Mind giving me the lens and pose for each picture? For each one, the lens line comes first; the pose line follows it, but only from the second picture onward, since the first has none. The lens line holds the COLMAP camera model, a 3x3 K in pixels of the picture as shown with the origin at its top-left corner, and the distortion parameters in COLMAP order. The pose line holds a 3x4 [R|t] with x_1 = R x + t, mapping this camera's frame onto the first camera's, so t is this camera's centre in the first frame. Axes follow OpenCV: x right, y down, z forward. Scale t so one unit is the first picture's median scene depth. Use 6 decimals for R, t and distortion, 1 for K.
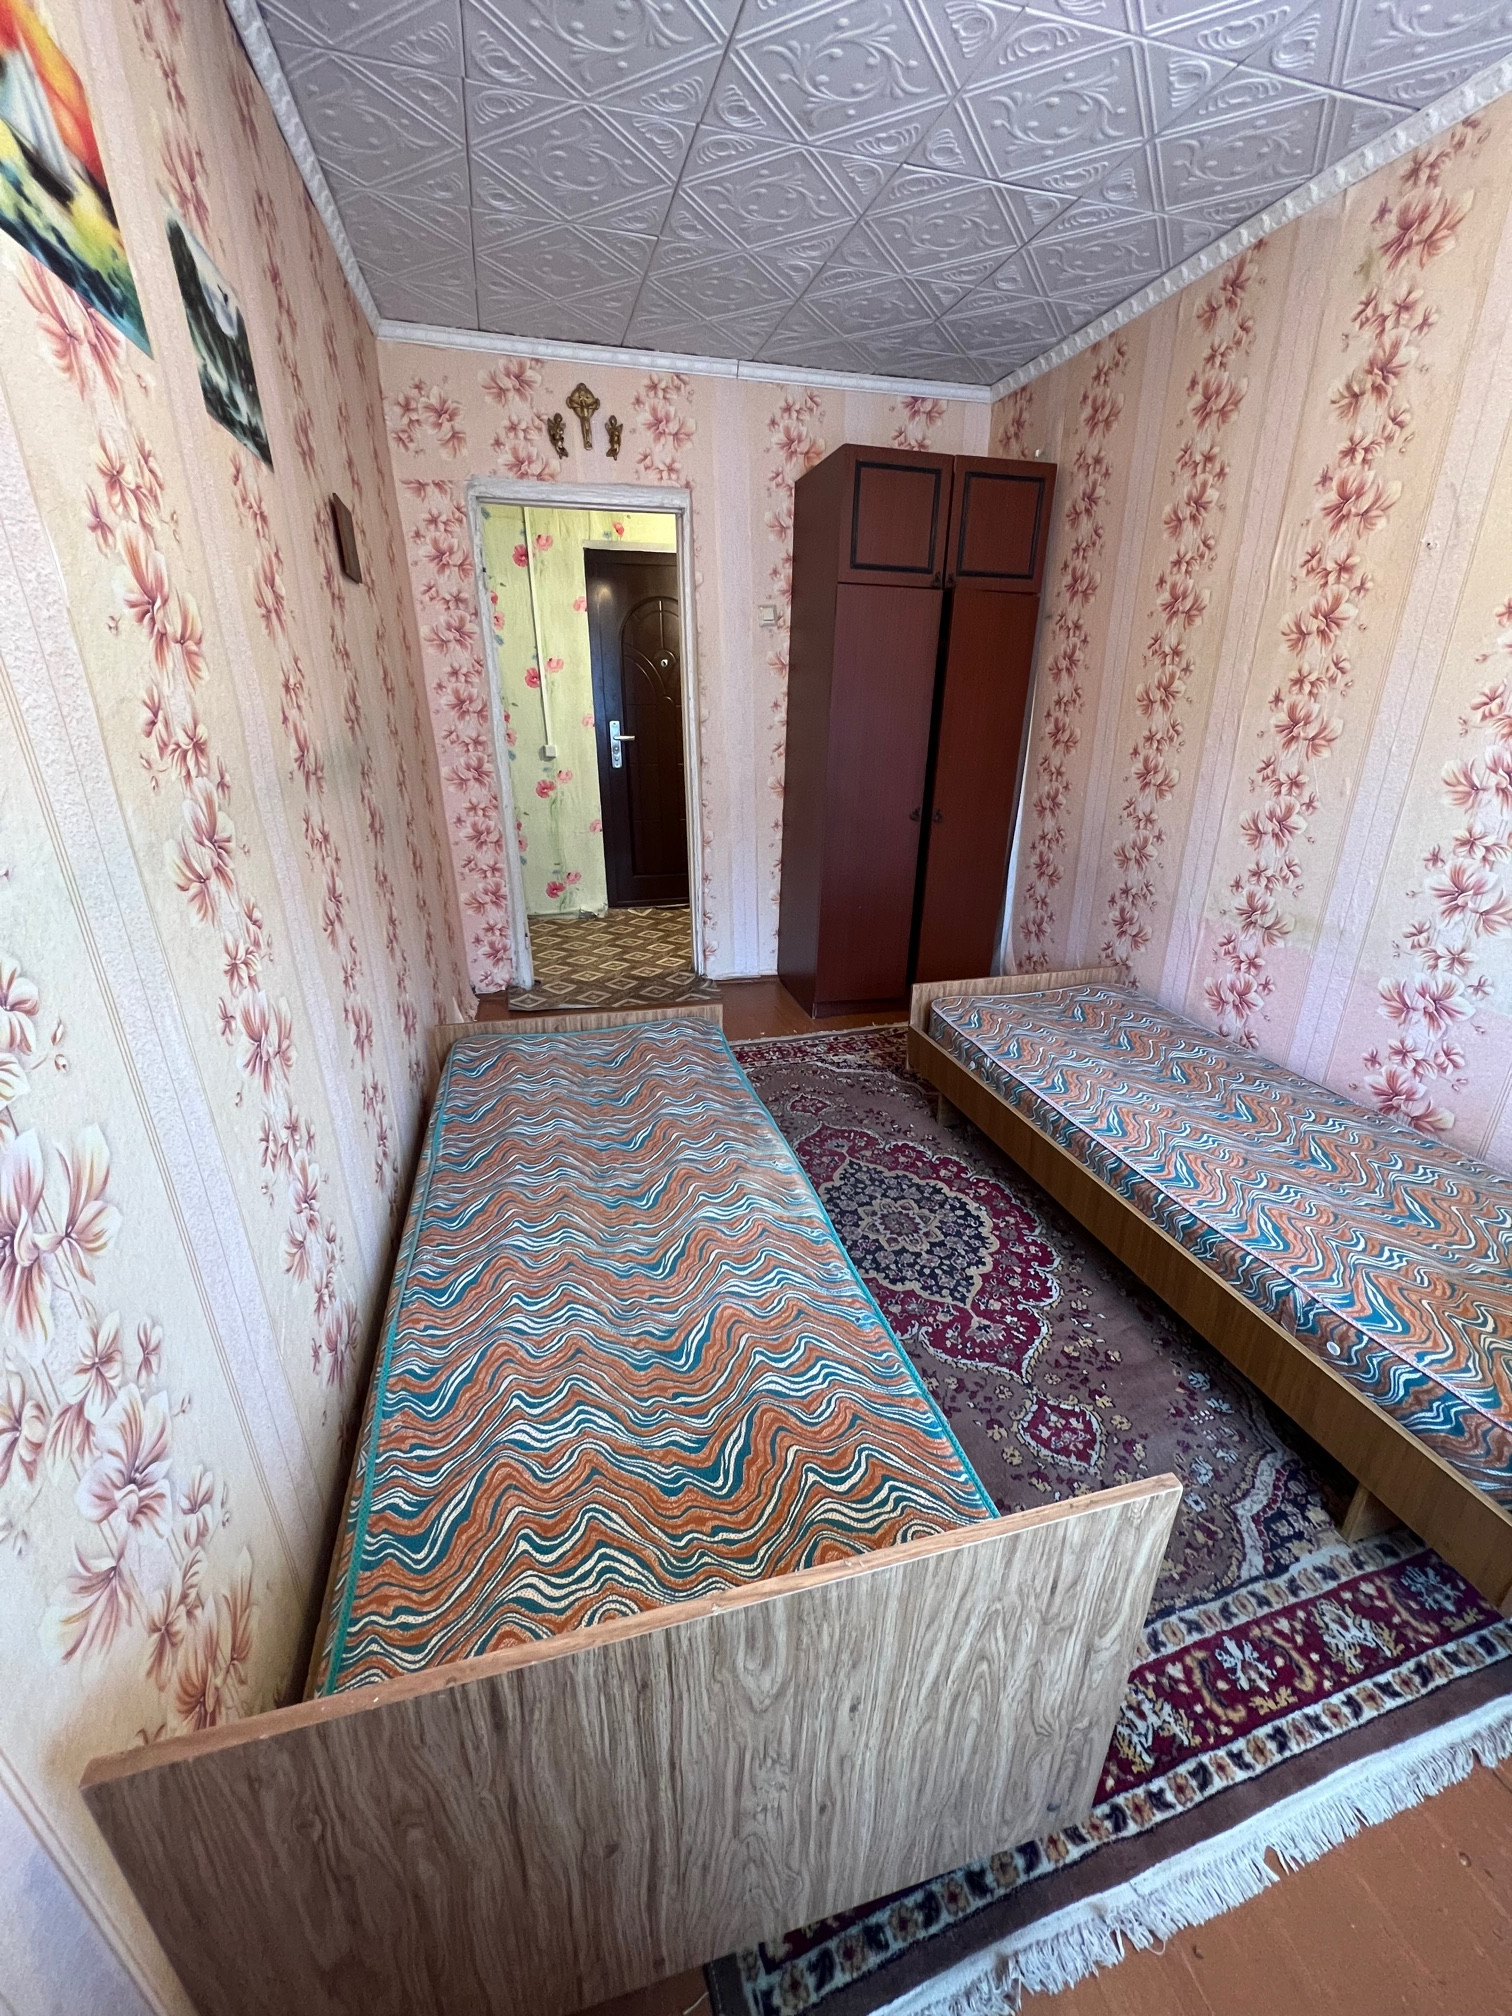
lens RADIAL K [[801.2, 0, 757.3], [0, 801.2, 1013.8], [0, 0, 1]] dist [-0.000984, -0.000014]
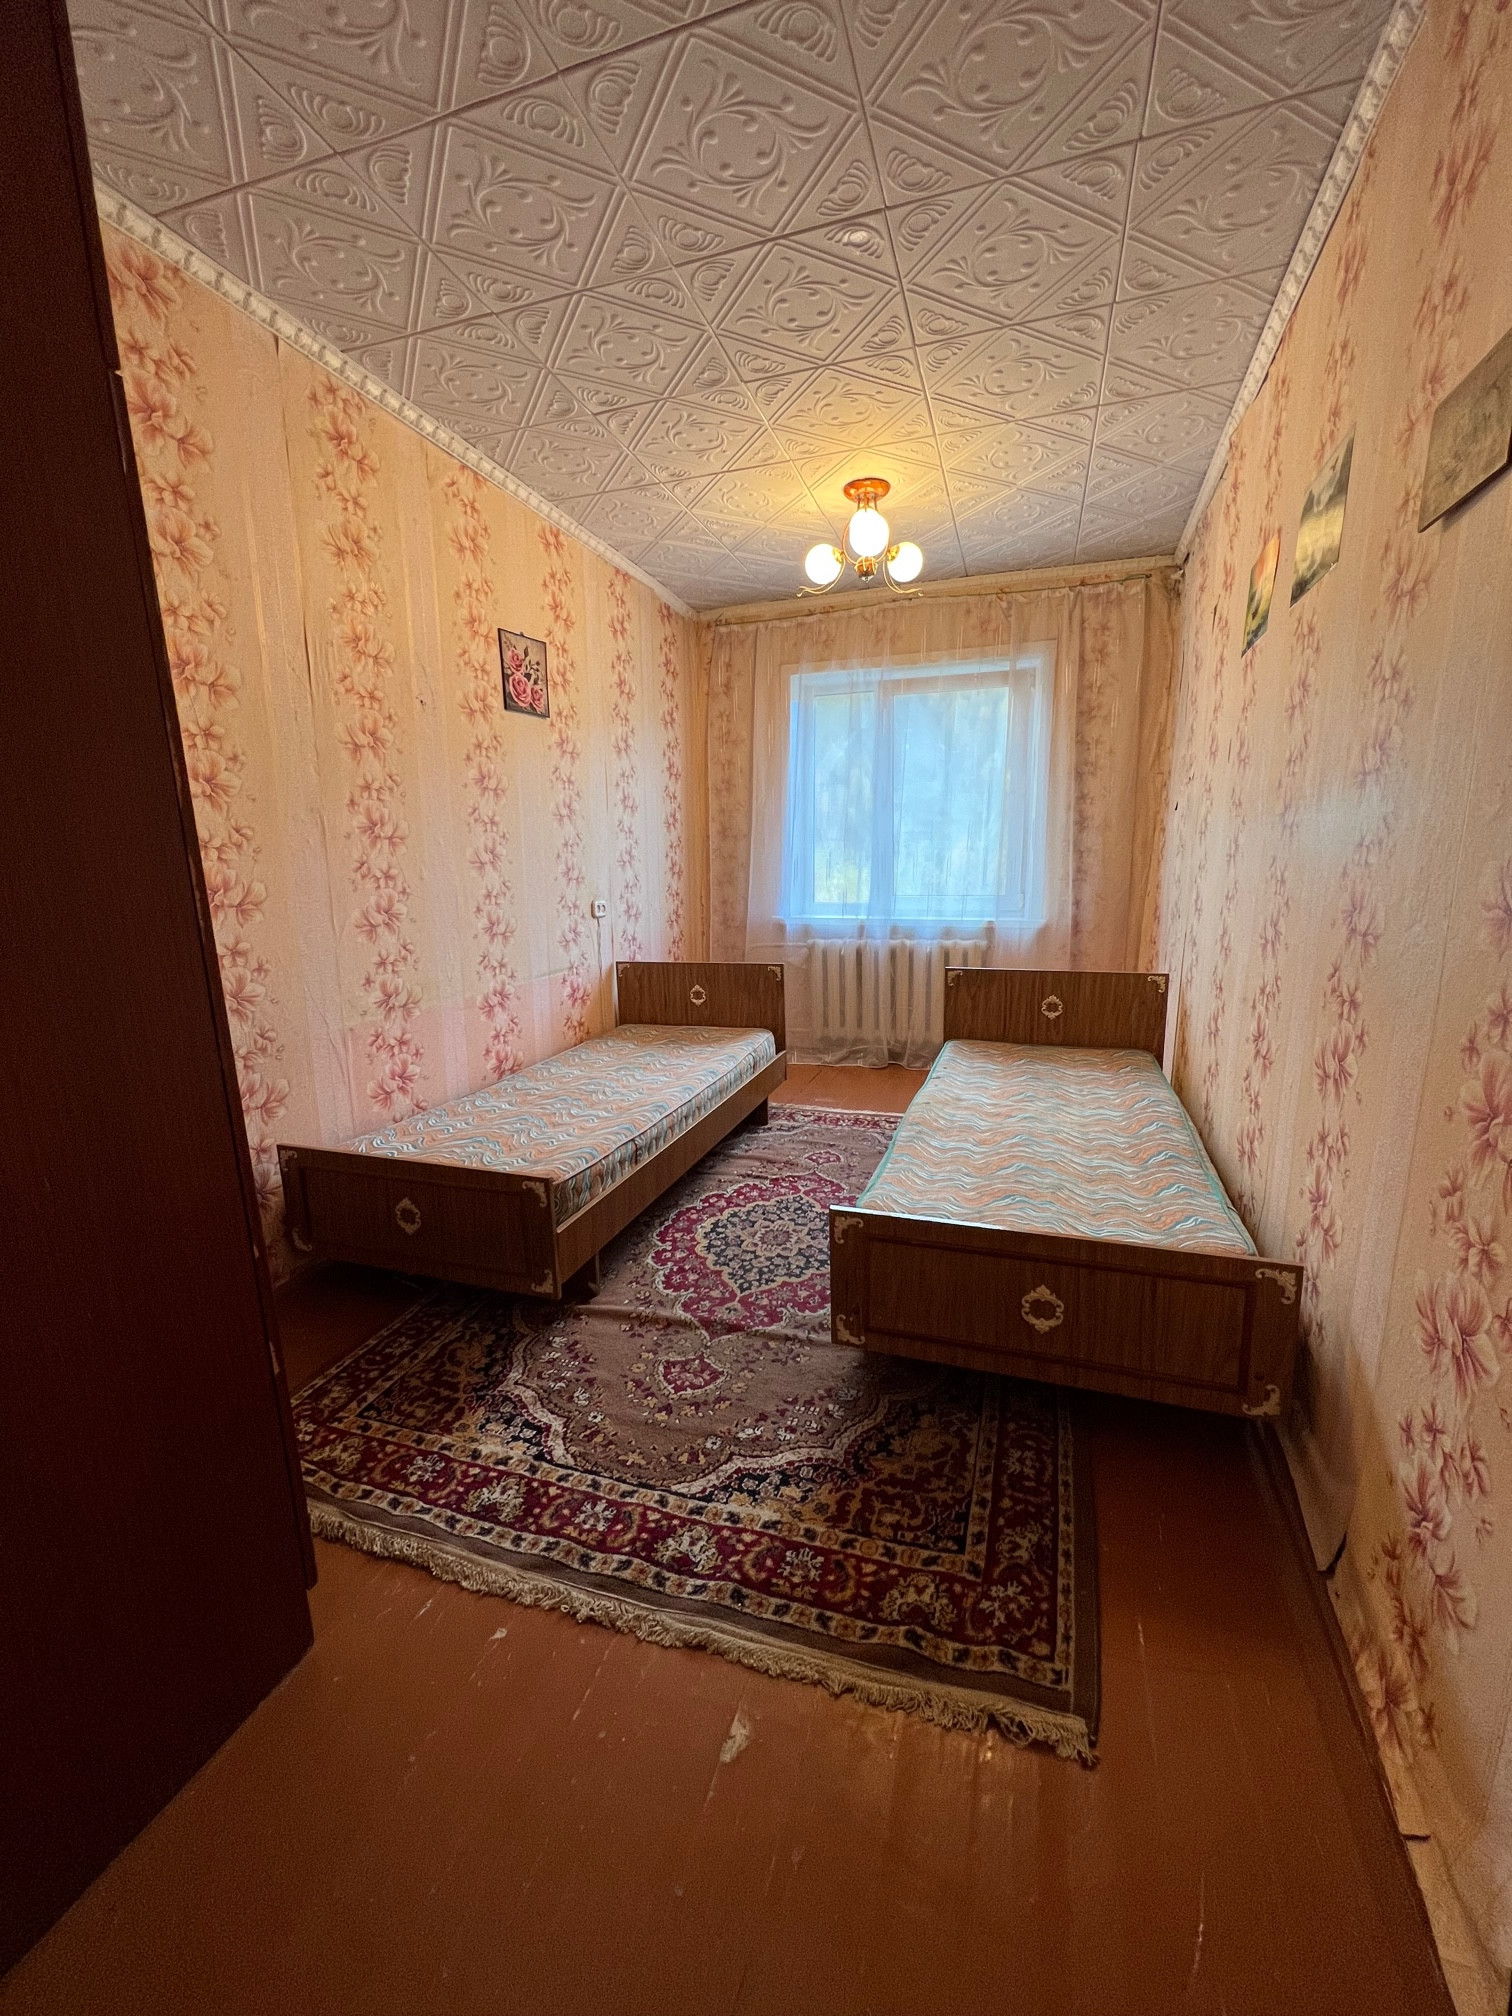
lens RADIAL K [[801.2, 0, 759.4], [0, 801.2, 1011.1], [0, 0, 1]] dist [-0.000984, -0.000014]
pose [[-0.820862, -0.099767, 0.562345, -0.401743], [0.224824, 0.848679, 0.478746, -0.547870], [-0.525014, 0.519413, -0.674219, 1.579652]]
